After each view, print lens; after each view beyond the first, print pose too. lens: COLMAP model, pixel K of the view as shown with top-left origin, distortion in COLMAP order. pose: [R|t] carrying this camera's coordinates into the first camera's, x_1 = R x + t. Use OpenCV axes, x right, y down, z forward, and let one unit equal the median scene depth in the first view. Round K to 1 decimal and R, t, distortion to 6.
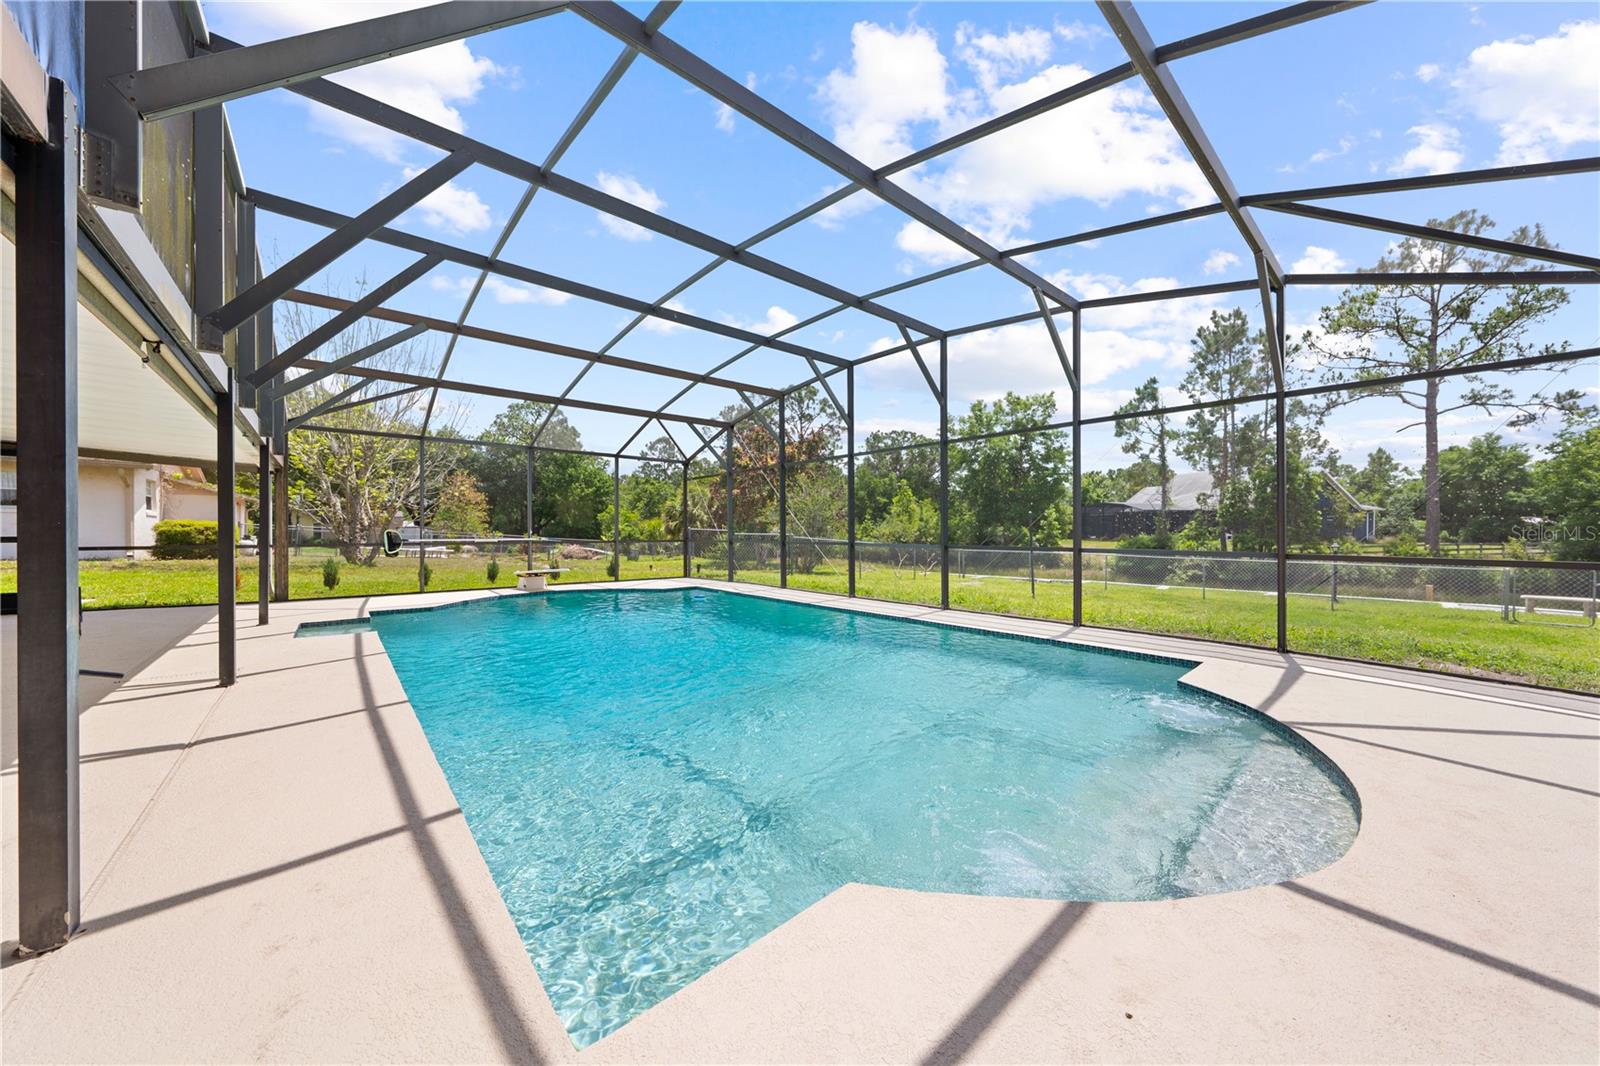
lens RADIAL K [[539.9, 0, 800.0], [0, 539.9, 533.0], [0, 0, 1]] dist [0.000403, 0.000083]
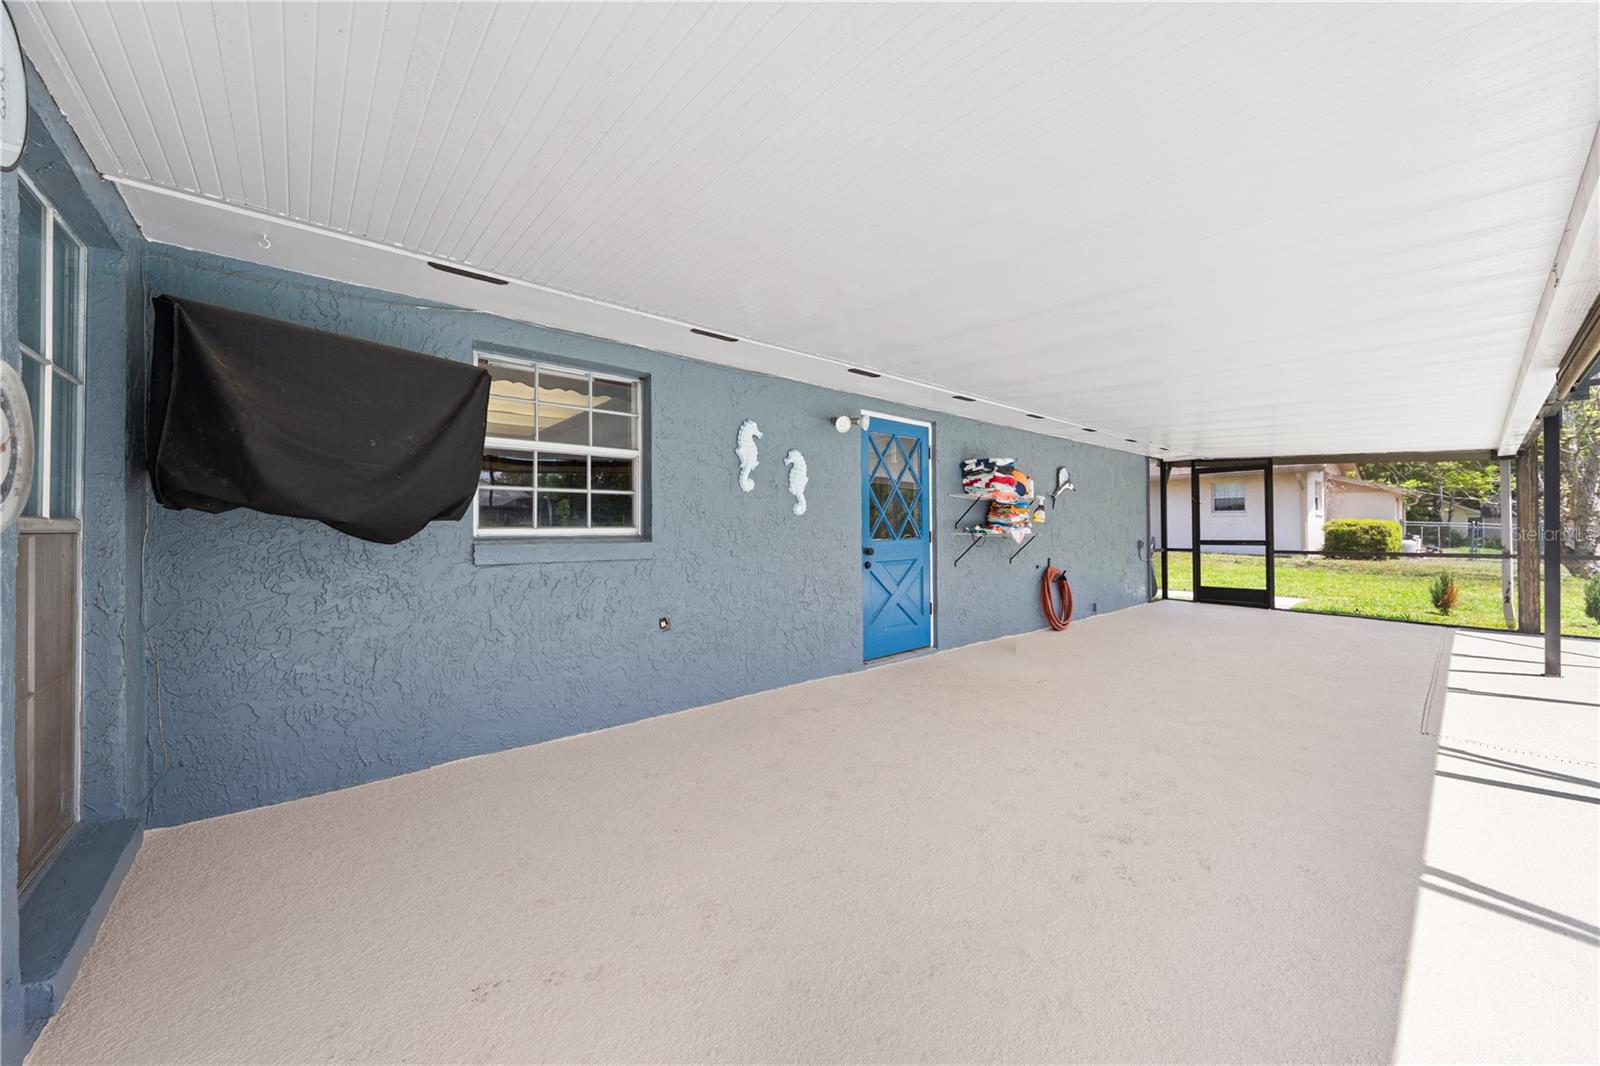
lens RADIAL K [[573.7, 0, 806.5], [0, 573.7, 529.4], [0, 0, 1]] dist [0.000482, 0.000033]
pose [[-0.002307, -0.002899, -0.999993, -0.051532], [0.004912, 0.999984, -0.002910, -0.003859], [0.999985, -0.004918, -0.002293, 0.009708]]
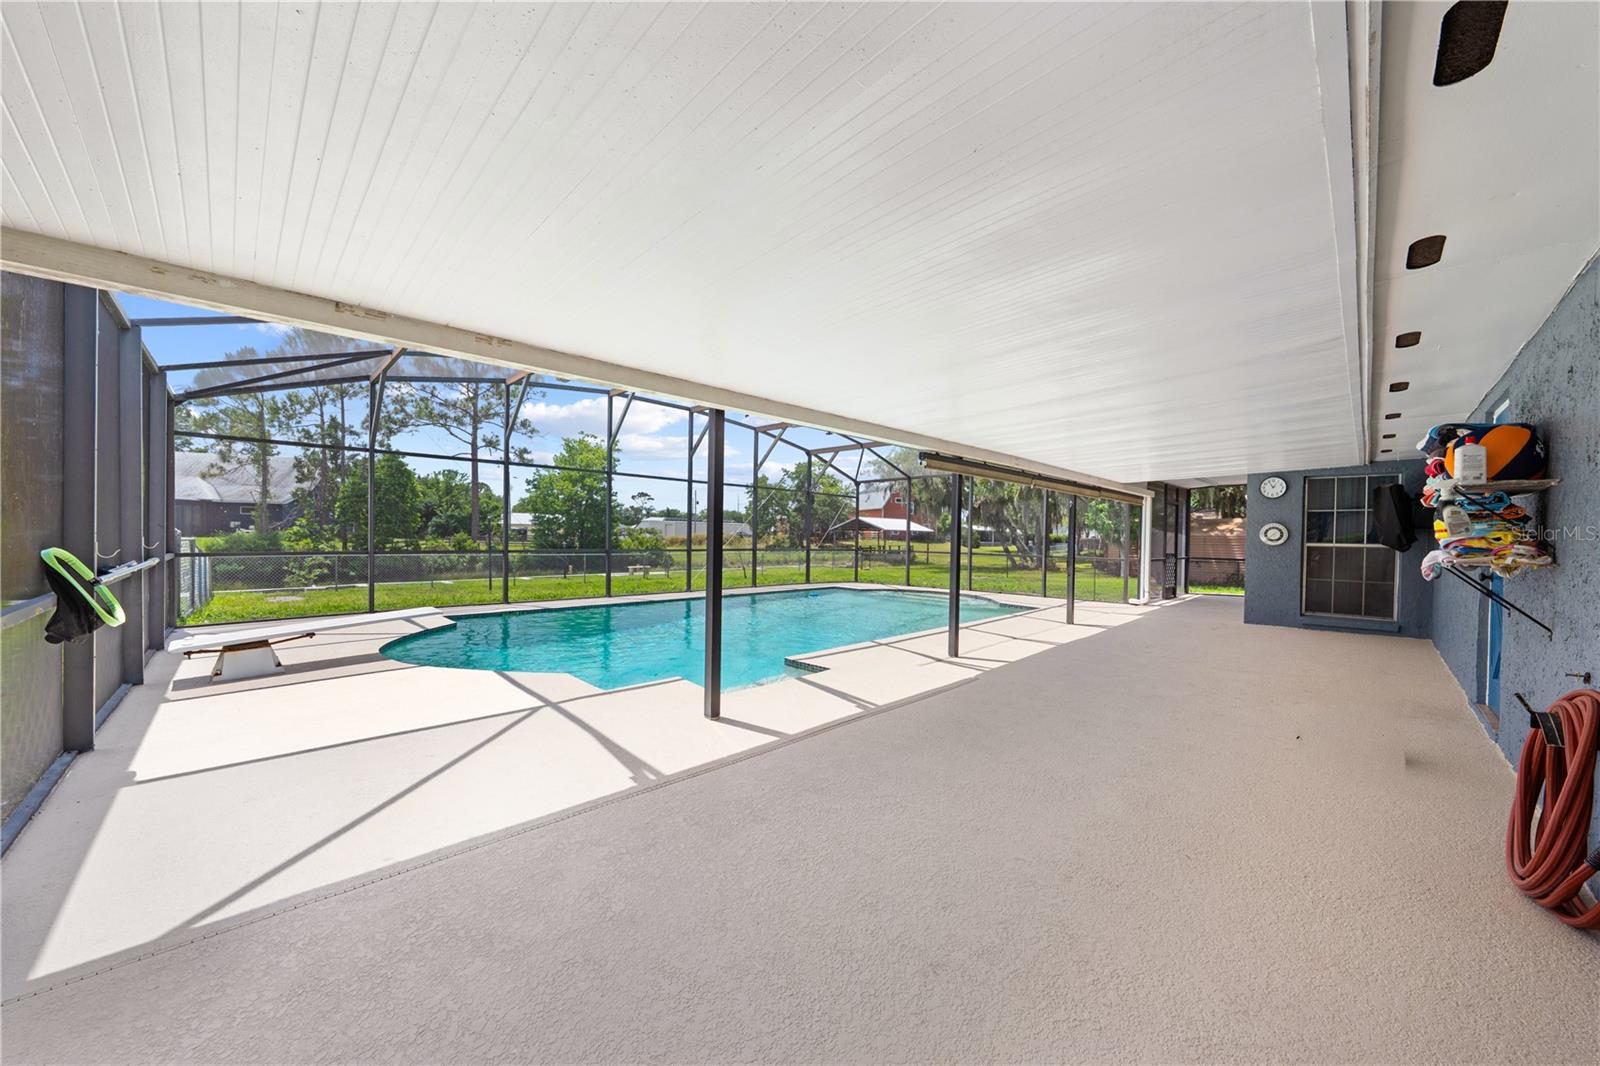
lens RADIAL K [[573.7, 0, 806.5], [0, 573.7, 529.4], [0, 0, 1]] dist [0.000482, 0.000033]
pose [[-0.074302, 0.008849, 0.997197, -0.325276], [-0.015527, 0.999829, -0.010029, -0.004608], [-0.997115, -0.016229, -0.074152, 0.187967]]
